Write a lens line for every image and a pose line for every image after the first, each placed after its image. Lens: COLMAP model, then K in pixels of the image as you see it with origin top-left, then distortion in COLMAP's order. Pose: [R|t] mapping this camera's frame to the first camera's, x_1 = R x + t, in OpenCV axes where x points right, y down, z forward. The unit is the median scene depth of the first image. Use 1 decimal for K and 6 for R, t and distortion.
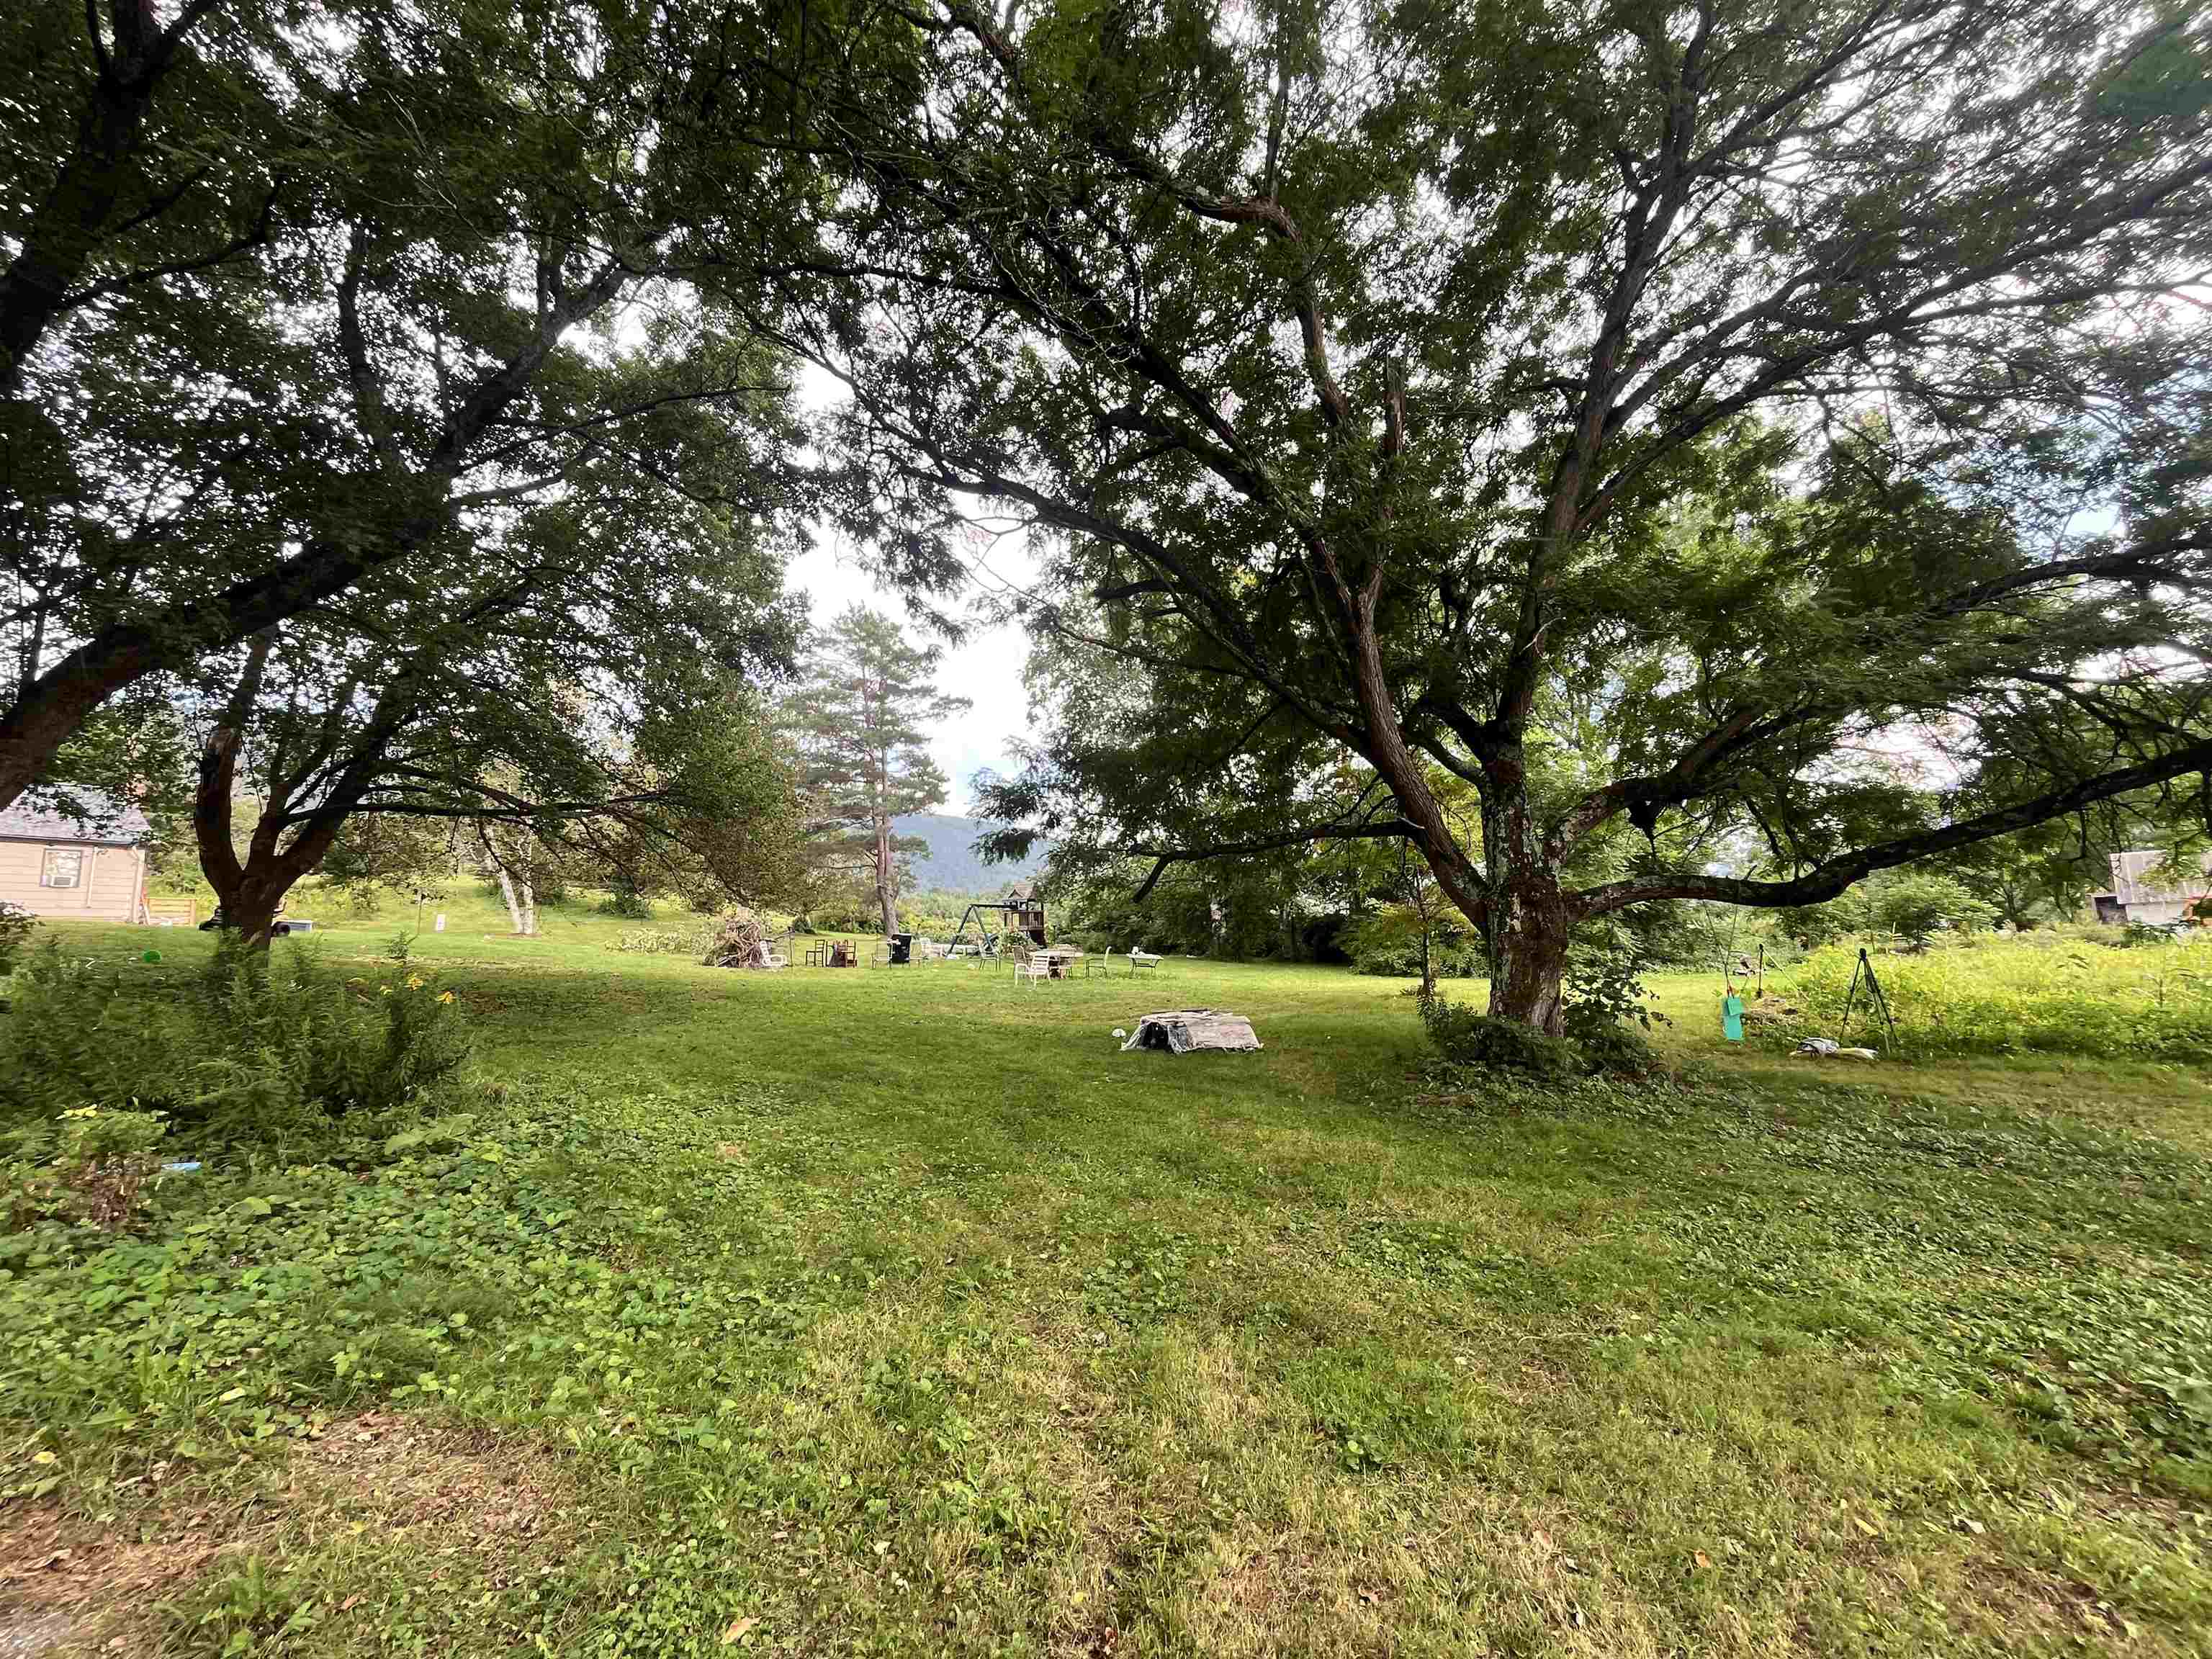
lens RADIAL K [[887.5, 0, 1102.9], [0, 887.5, 830.7], [0, 0, 1]] dist [-0.001254, 0.000042]
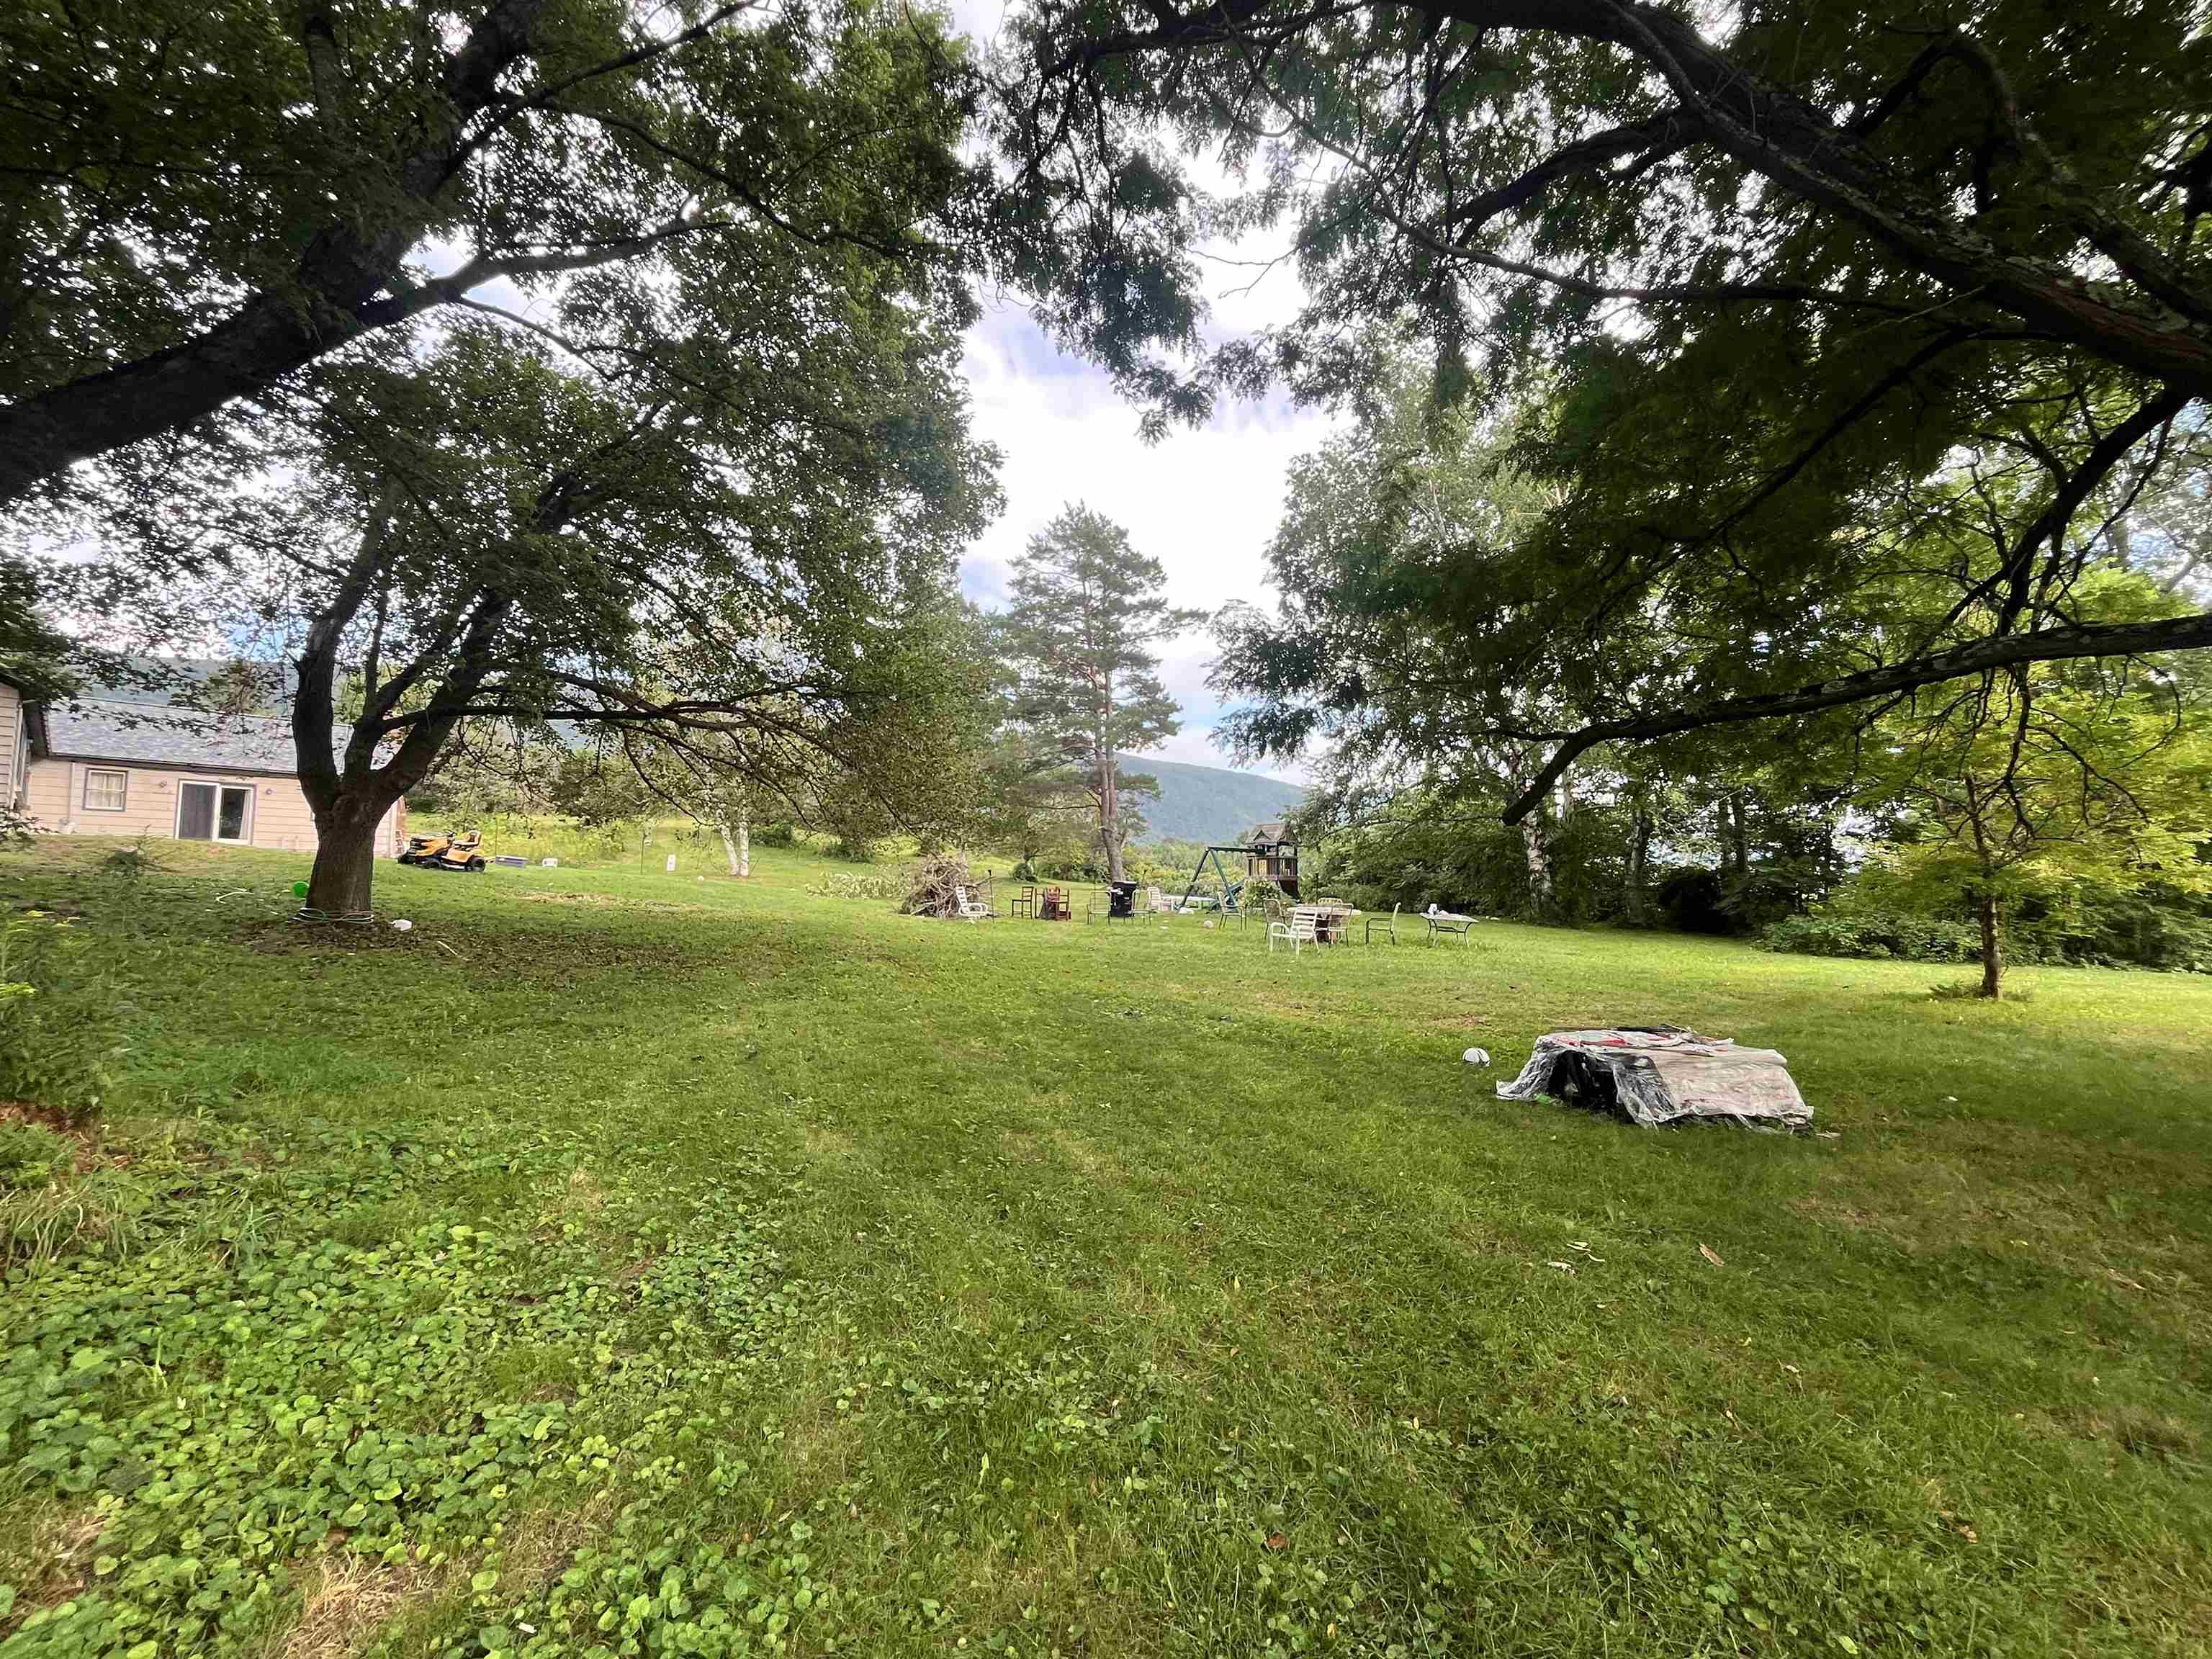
lens RADIAL K [[887.5, 0, 1106.1], [0, 887.5, 832.3], [0, 0, 1]] dist [-0.001254, 0.000042]
pose [[0.966679, 0.002486, -0.255979, -0.031554], [0.011109, 0.998603, 0.051651, 0.026803], [0.255750, -0.052773, 0.965301, 0.195477]]
